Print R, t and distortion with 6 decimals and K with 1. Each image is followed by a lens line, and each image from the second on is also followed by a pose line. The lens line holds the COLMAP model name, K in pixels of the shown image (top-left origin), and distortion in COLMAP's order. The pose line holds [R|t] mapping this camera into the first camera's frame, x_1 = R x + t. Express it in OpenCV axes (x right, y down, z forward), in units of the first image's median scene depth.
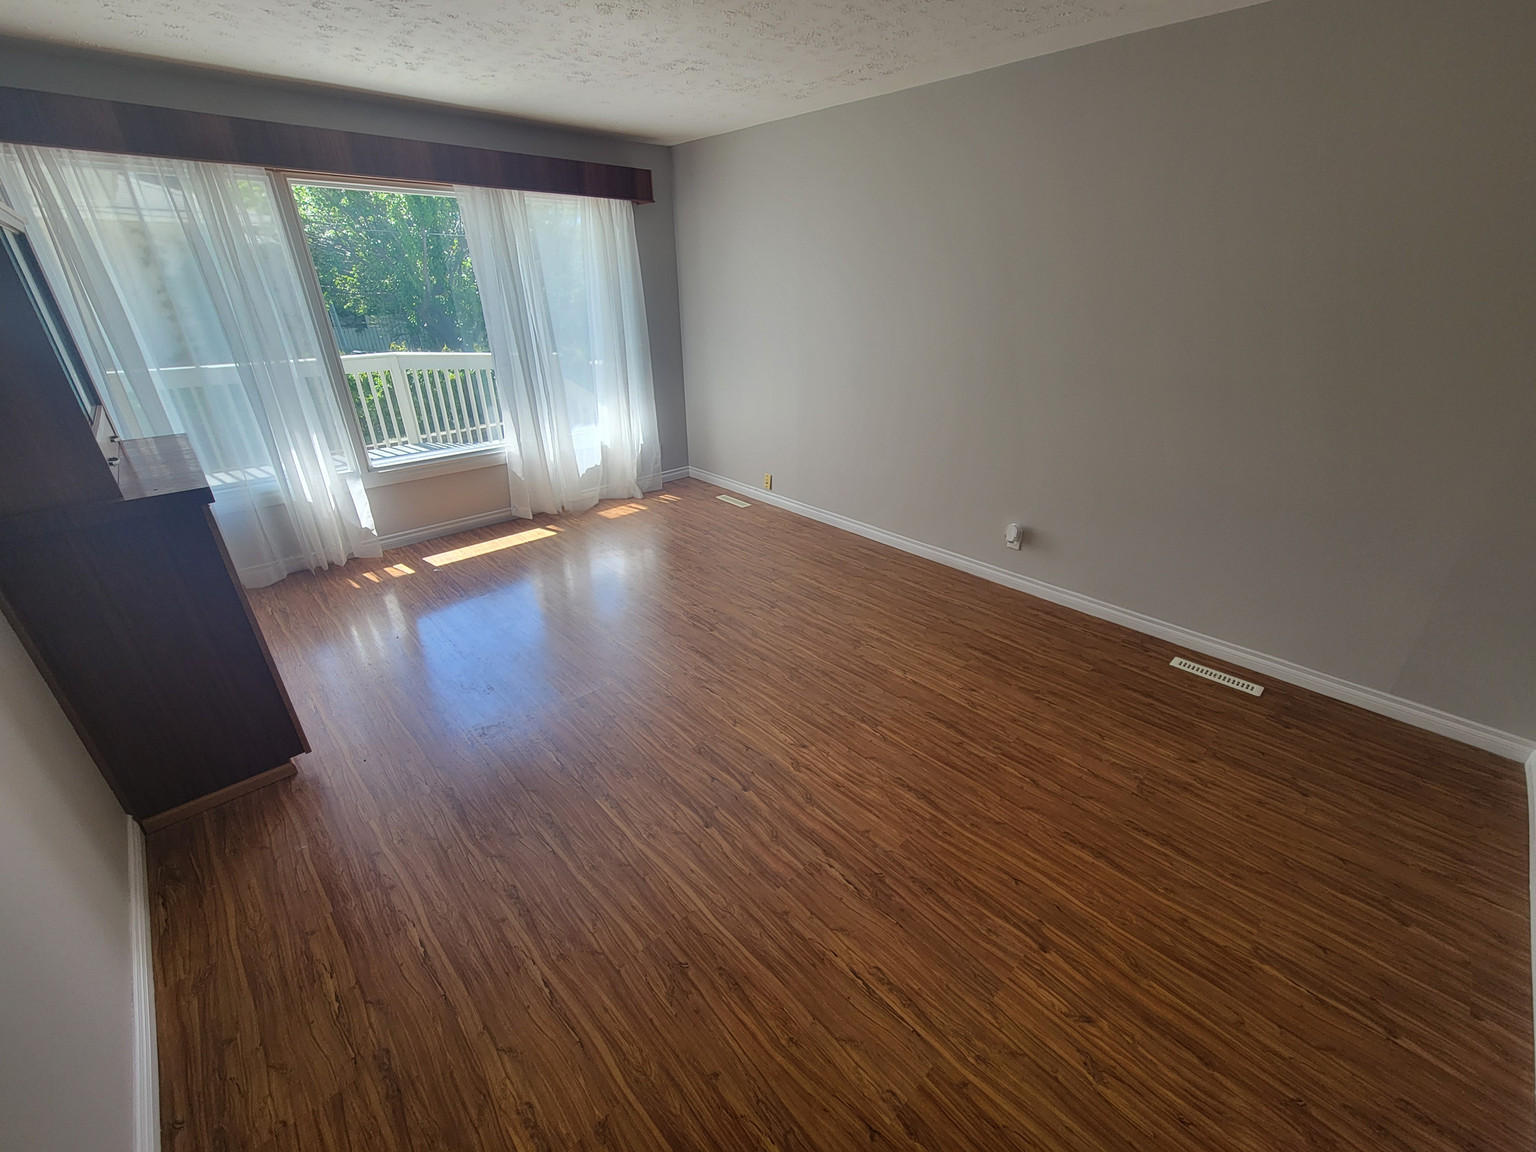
lens RADIAL K [[624.6, 0, 767.1], [0, 624.6, 579.8], [0, 0, 1]] dist [-0.001581, -0.000624]
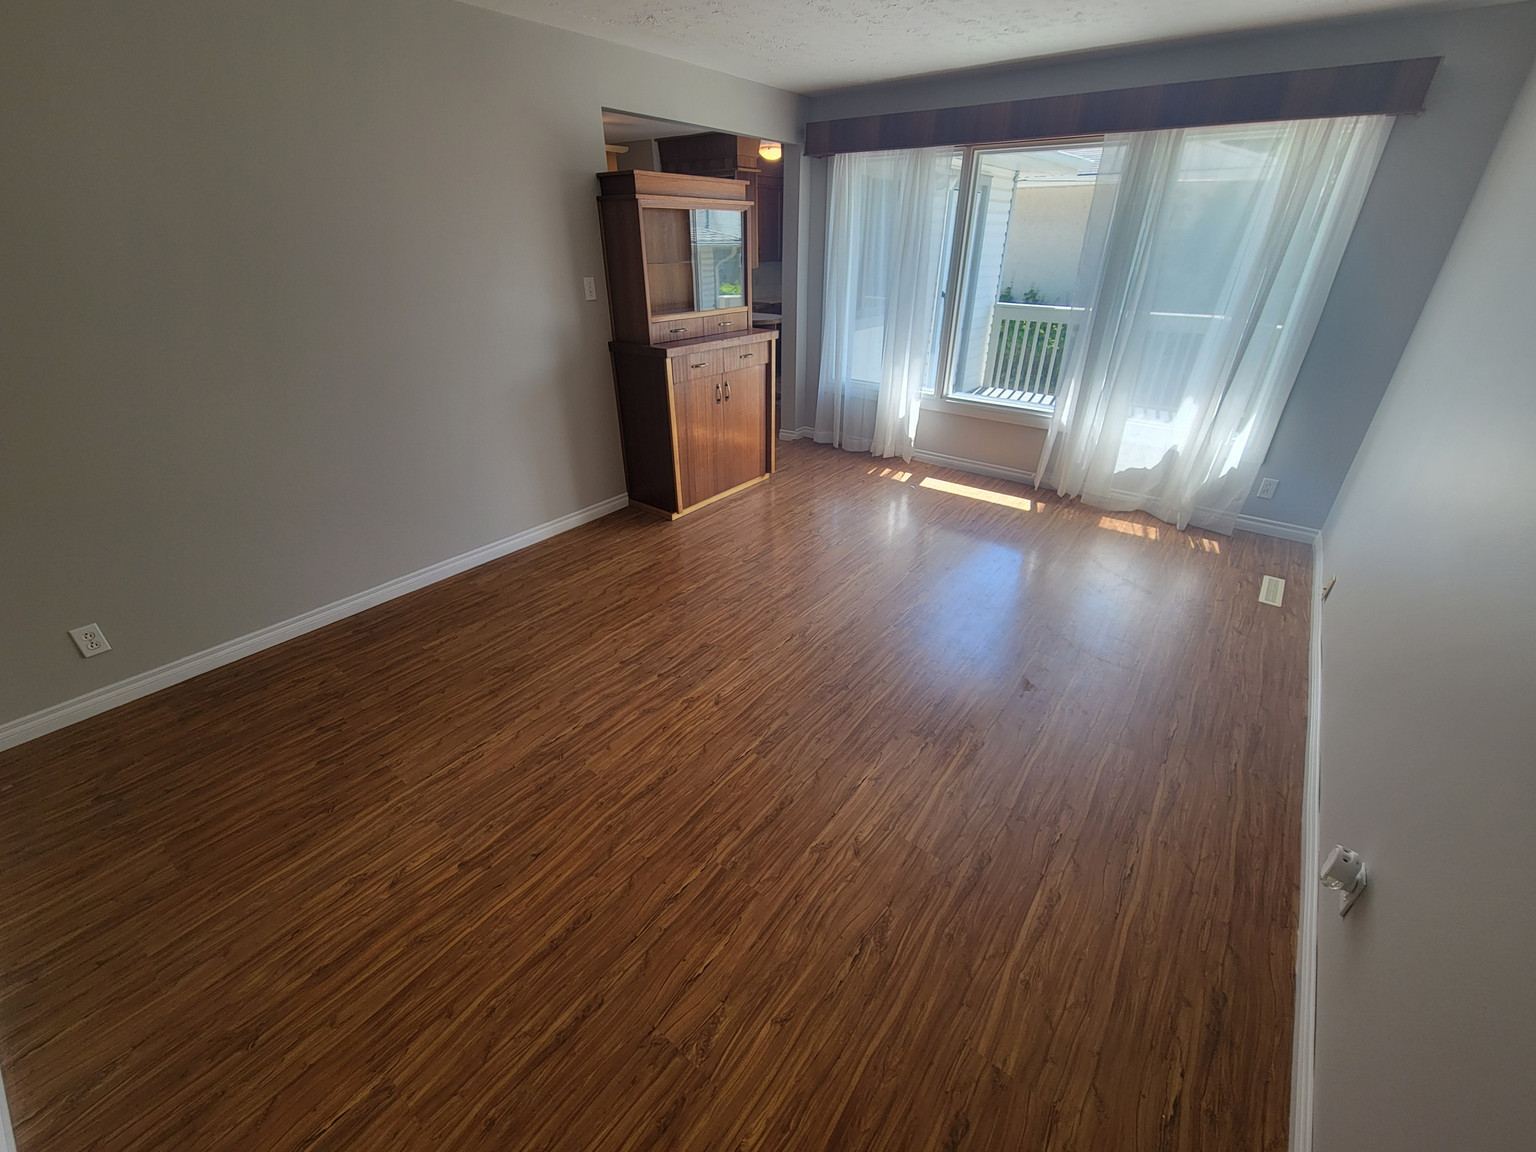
lens RADIAL K [[624.6, 0, 769.0], [0, 624.6, 576.2], [0, 0, 1]] dist [-0.001581, -0.000624]
pose [[0.161405, 0.476620, -0.864165, 1.044438], [-0.428889, 0.822510, 0.373539, -0.396031], [0.888821, 0.310340, 0.337175, 0.802302]]
